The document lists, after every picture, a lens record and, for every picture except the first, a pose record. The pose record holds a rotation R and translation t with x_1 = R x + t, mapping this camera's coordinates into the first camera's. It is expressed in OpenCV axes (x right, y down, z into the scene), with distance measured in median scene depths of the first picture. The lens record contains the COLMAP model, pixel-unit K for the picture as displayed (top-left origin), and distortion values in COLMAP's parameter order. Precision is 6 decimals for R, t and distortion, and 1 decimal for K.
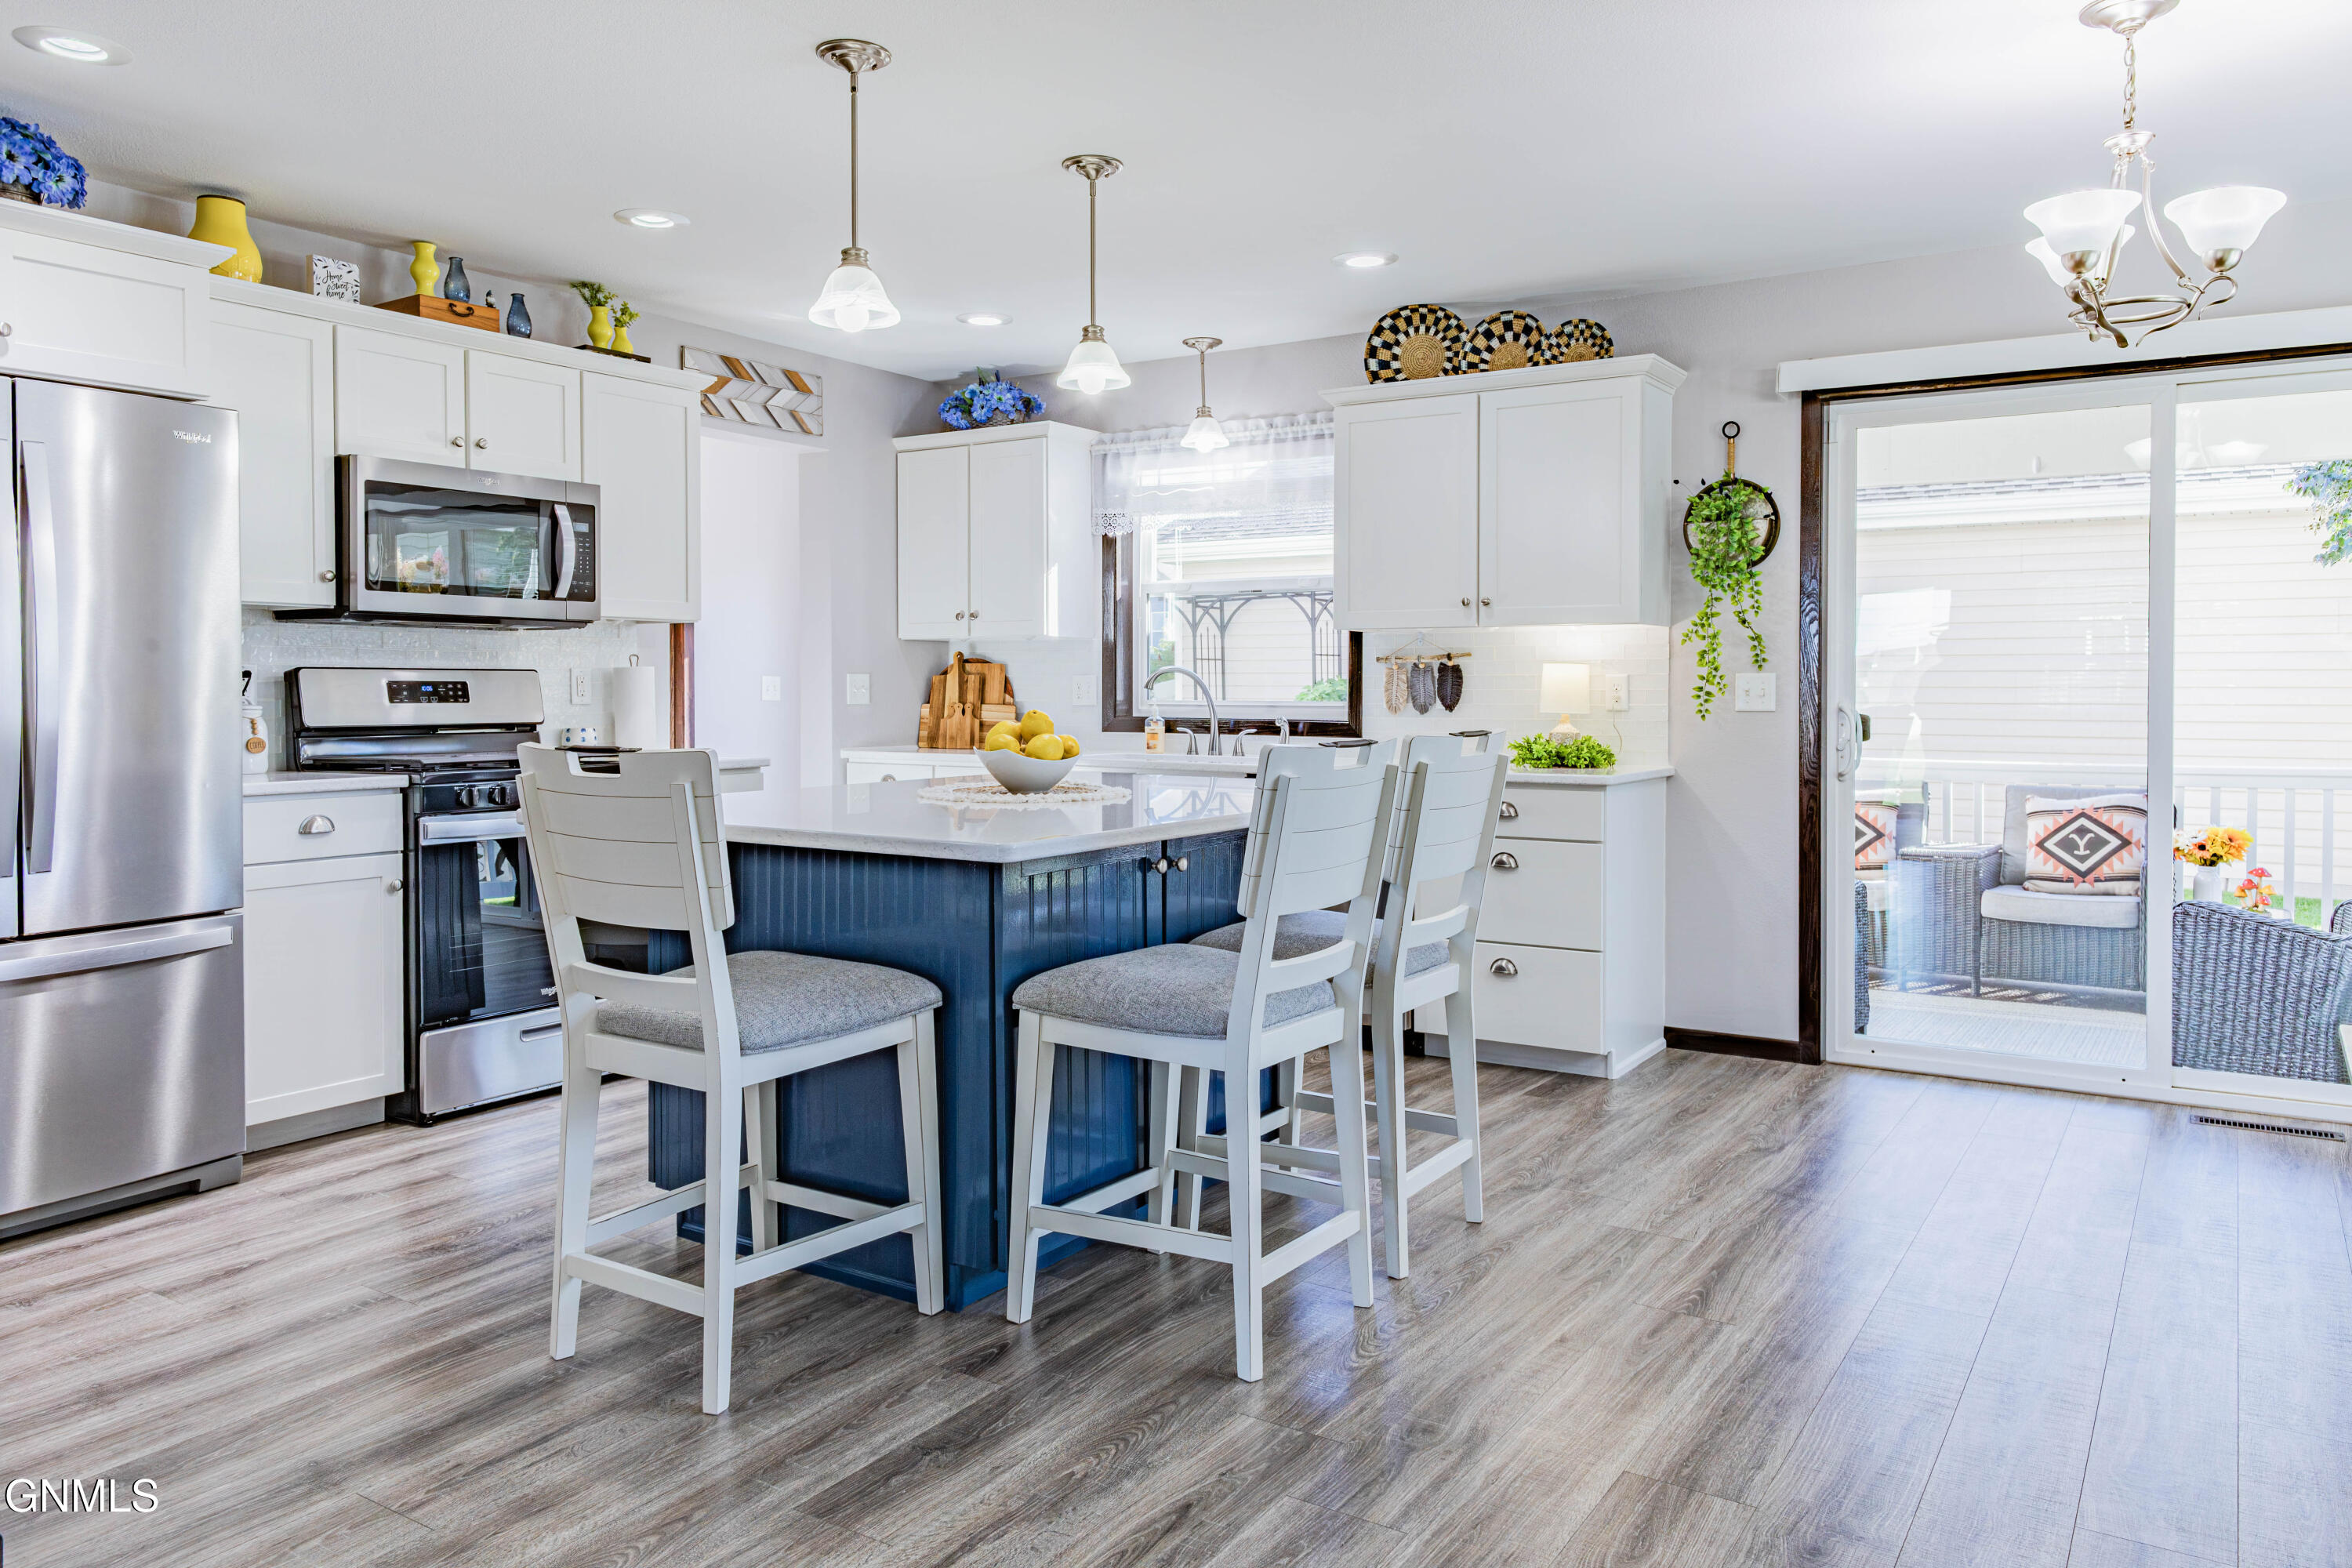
lens RADIAL K [[1615.7, 0, 1176.3], [0, 1615.7, 773.0], [0, 0, 1]] dist [0.016048, 0.005877]
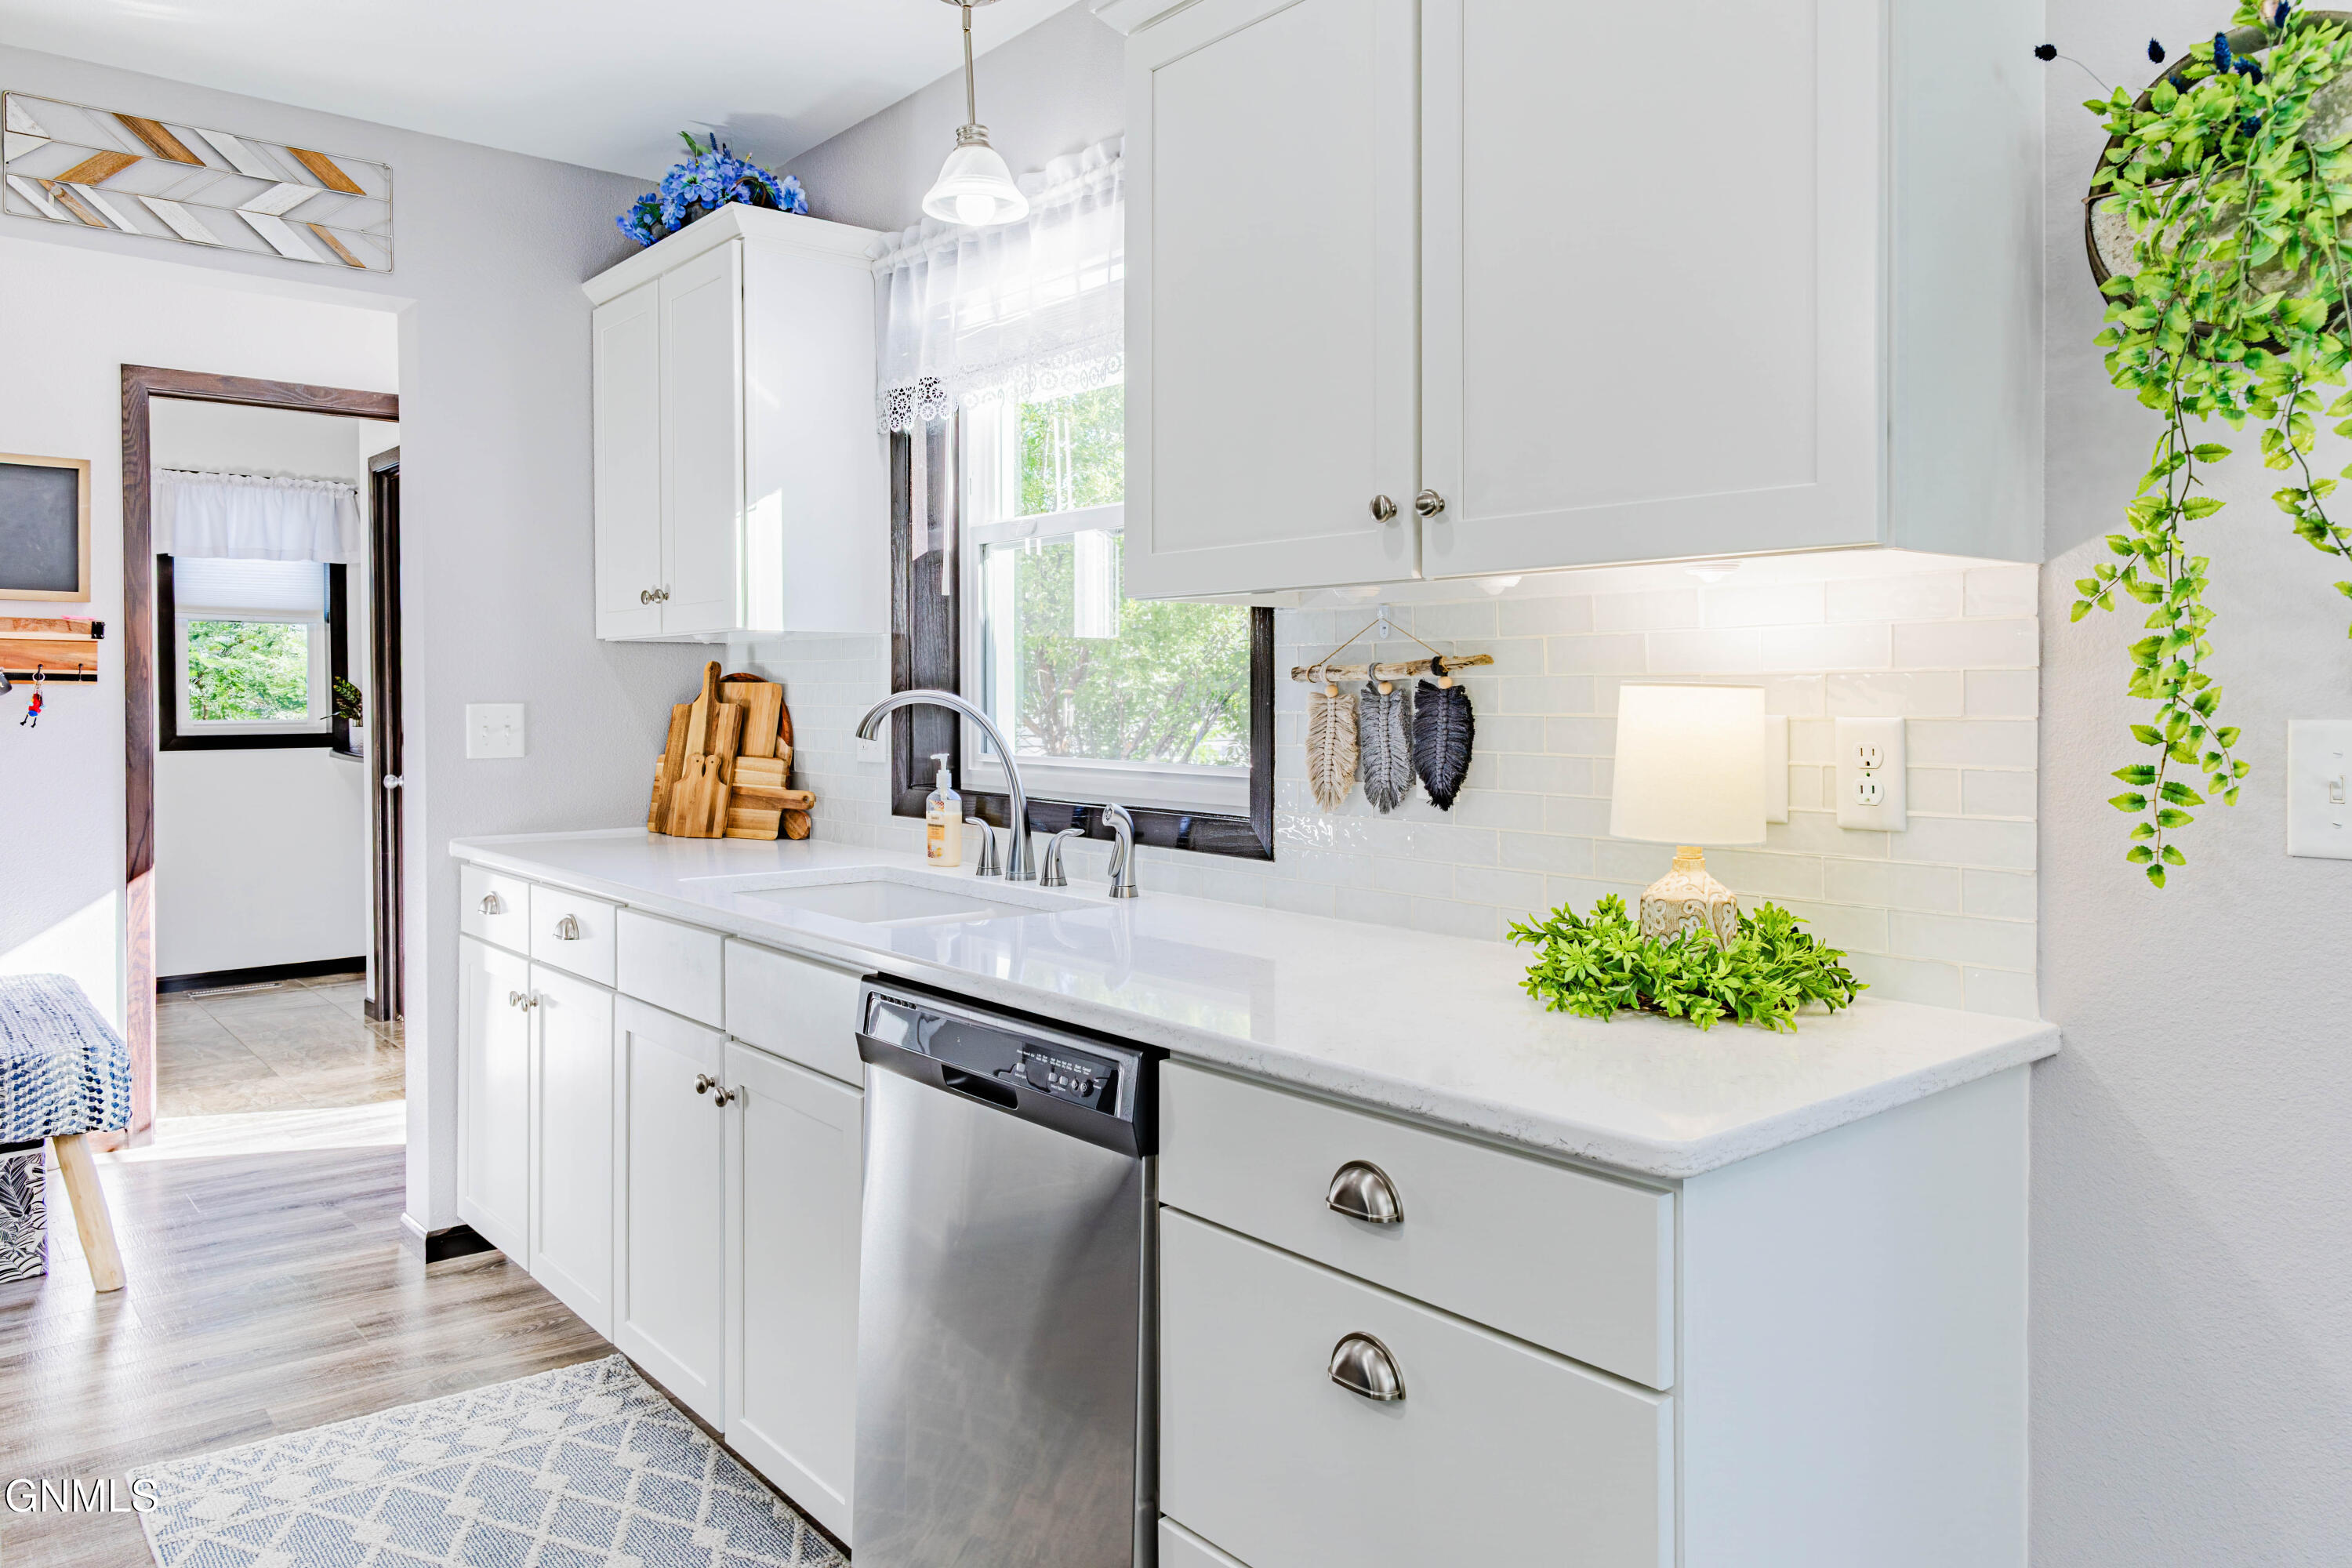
lens RADIAL K [[1615.7, 0, 1205.8], [0, 1615.7, 719.4], [0, 0, 1]] dist [0.016048, 0.005877]
pose [[0.958931, -0.001243, -0.283636, 0.215326], [-0.008345, 0.999434, -0.032595, -0.044314], [0.283516, 0.033624, 0.958378, 0.593843]]
